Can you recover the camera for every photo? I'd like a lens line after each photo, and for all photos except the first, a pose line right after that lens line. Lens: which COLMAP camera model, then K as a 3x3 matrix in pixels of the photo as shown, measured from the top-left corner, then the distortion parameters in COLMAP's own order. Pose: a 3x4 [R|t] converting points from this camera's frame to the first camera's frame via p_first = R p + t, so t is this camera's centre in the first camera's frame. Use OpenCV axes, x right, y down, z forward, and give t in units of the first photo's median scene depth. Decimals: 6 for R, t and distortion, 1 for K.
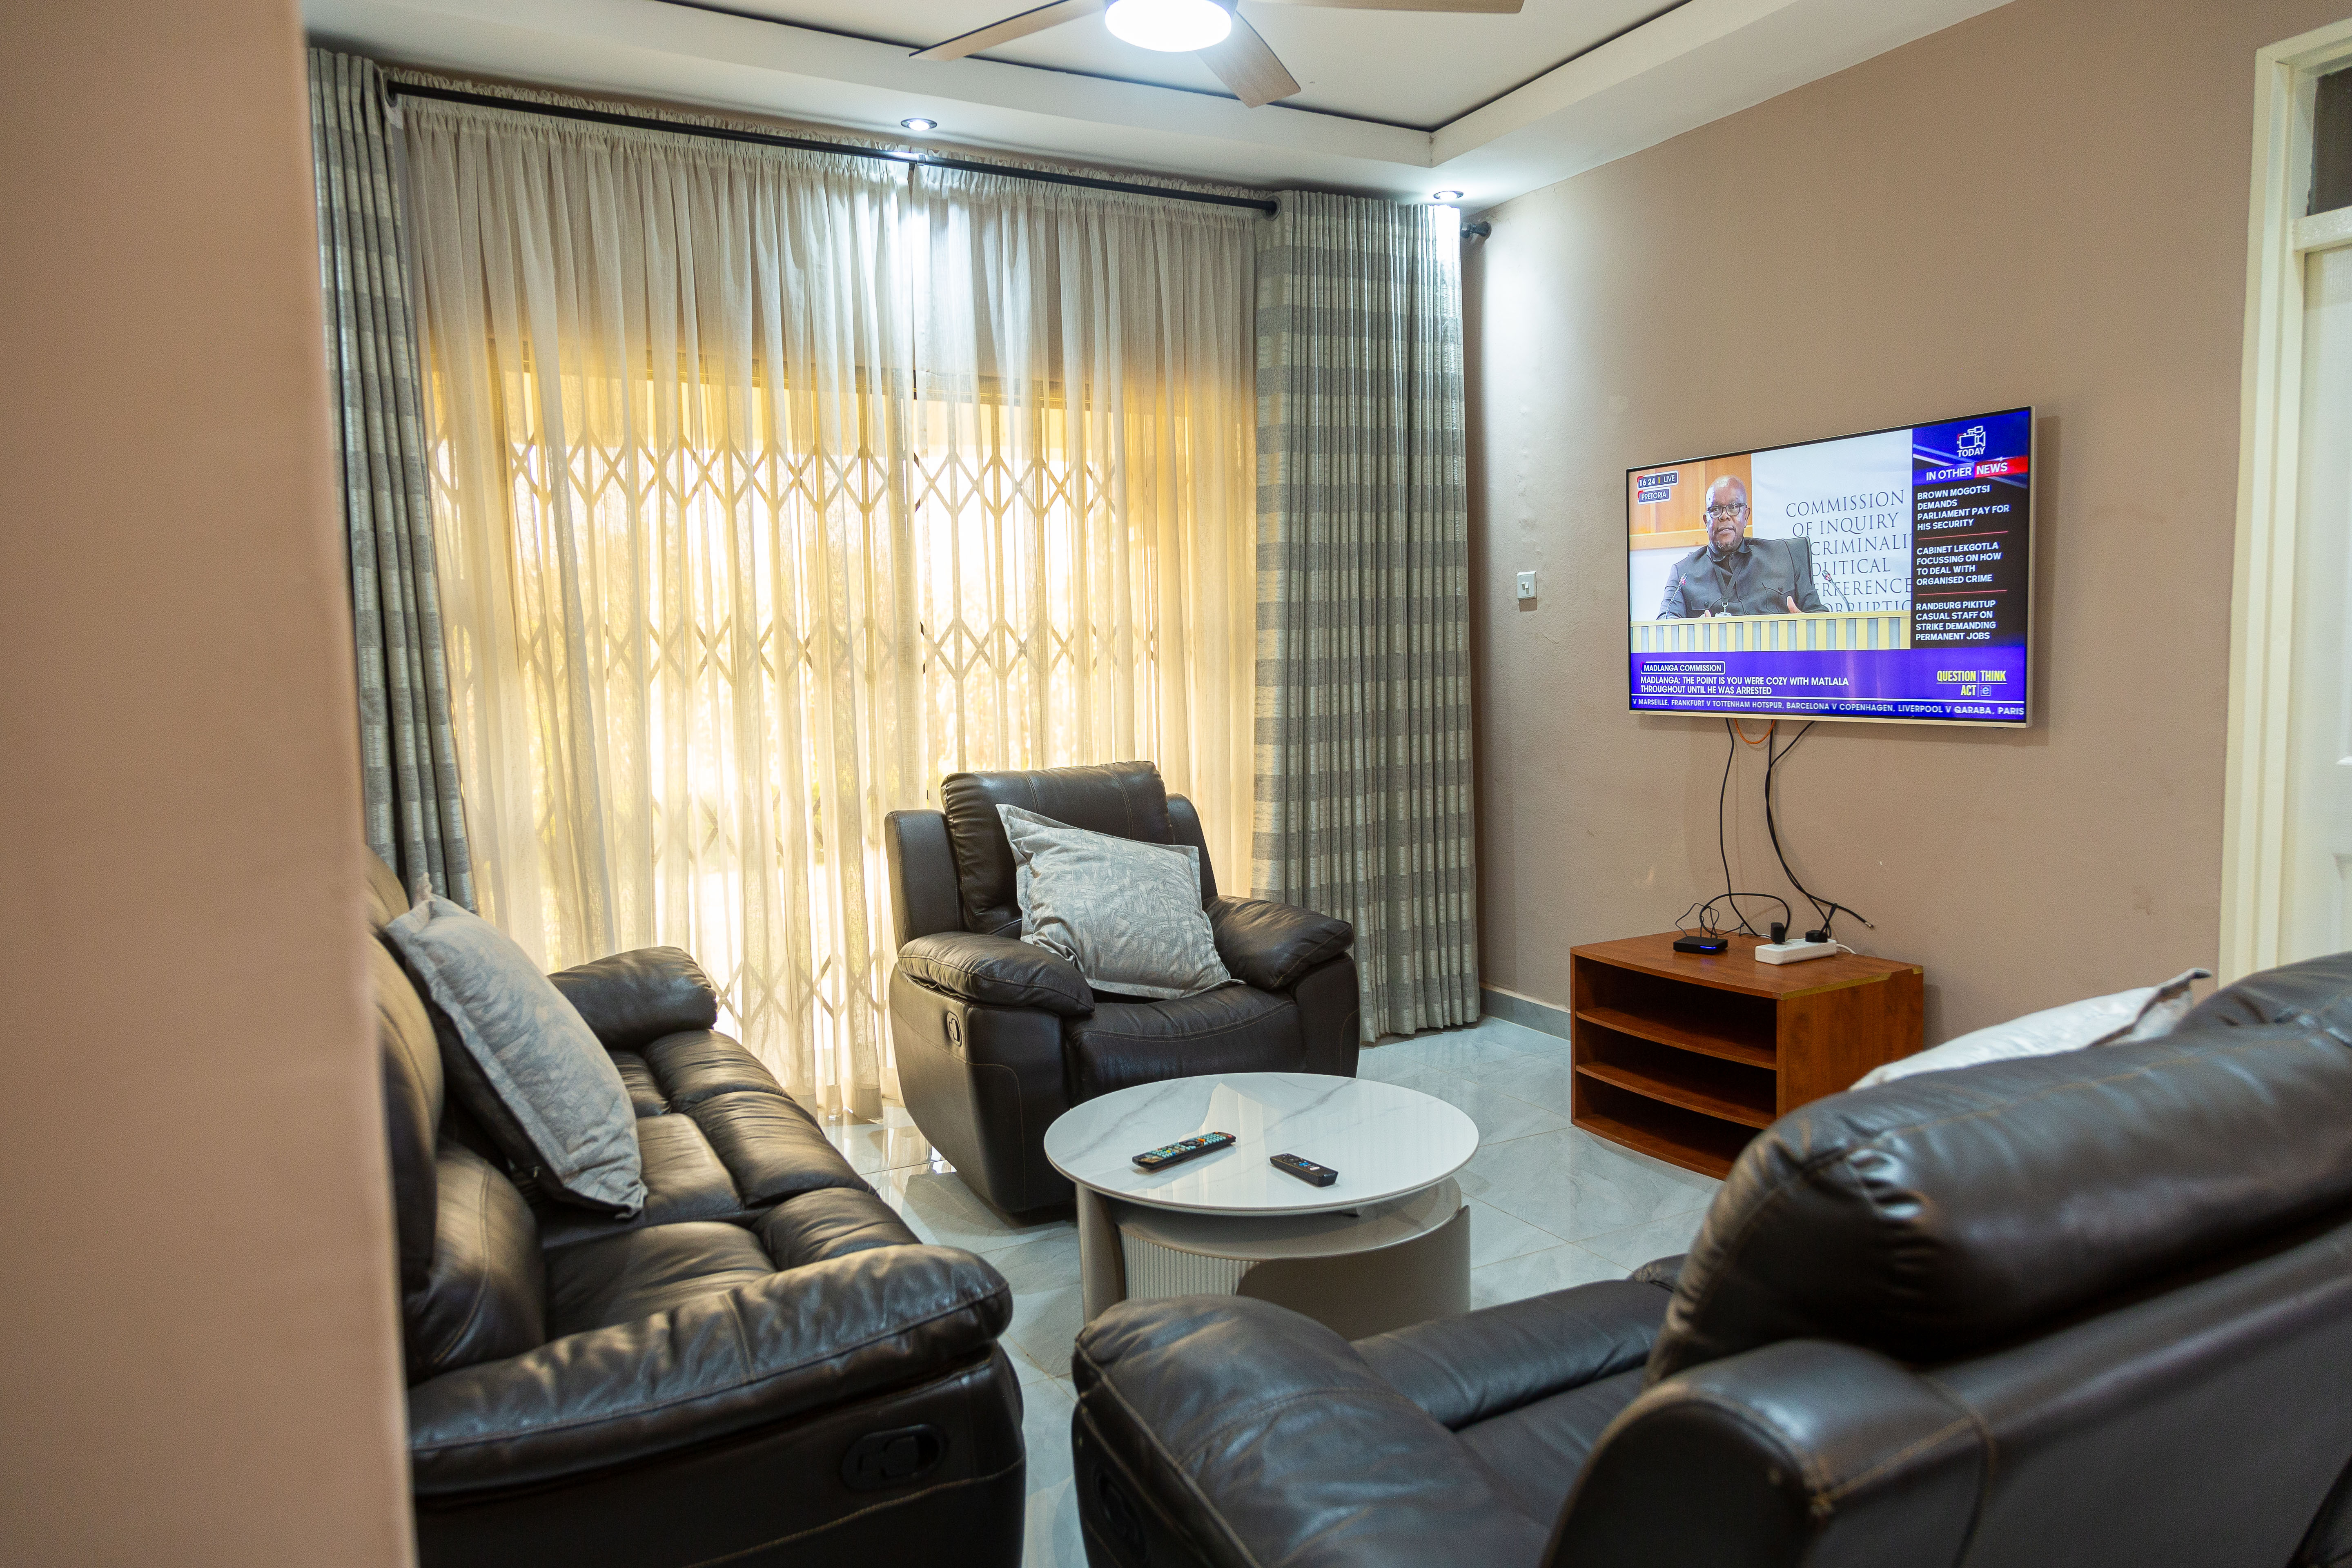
lens RADIAL K [[1549.3, 0, 1184.2], [0, 1549.3, 765.4], [0, 0, 1]] dist [0.012091, -0.001771]
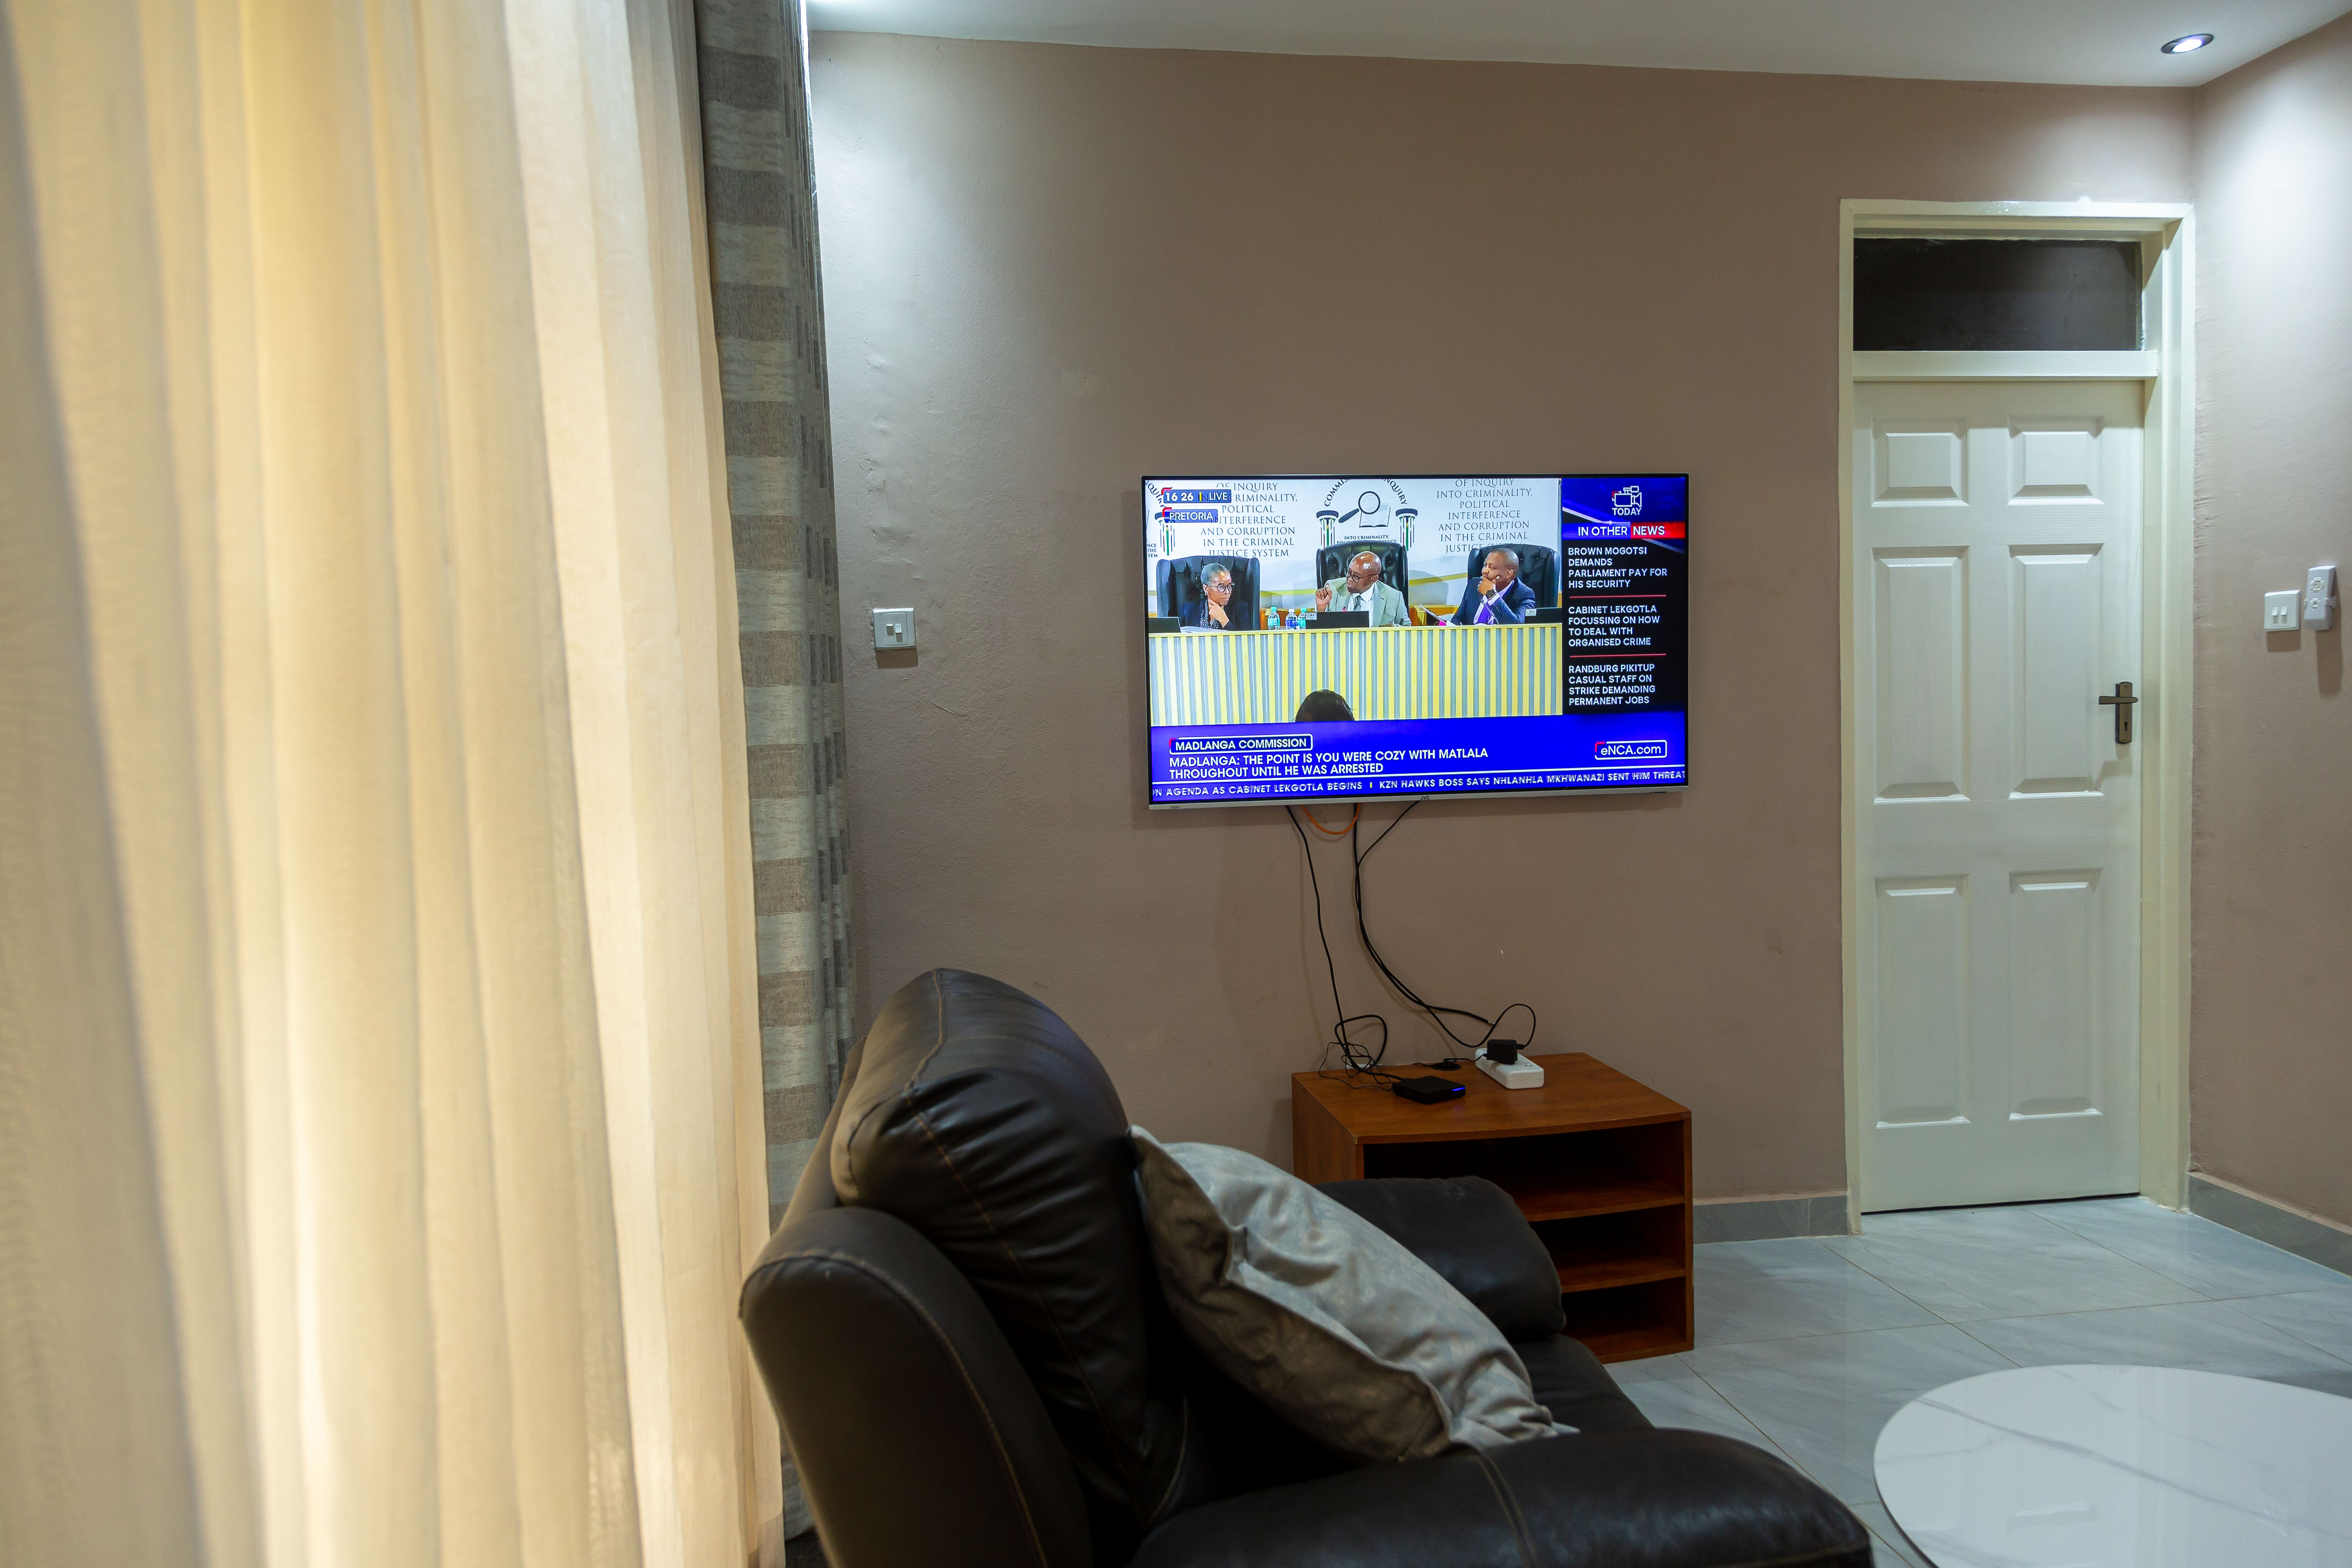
lens RADIAL K [[1549.3, 0, 1184.2], [0, 1549.3, 765.4], [0, 0, 1]] dist [0.012091, -0.001771]
pose [[0.332149, -0.022045, 0.942969, -0.491958], [0.089129, 0.995987, -0.008110, -0.058663], [-0.939006, 0.086740, 0.332781, 0.927435]]
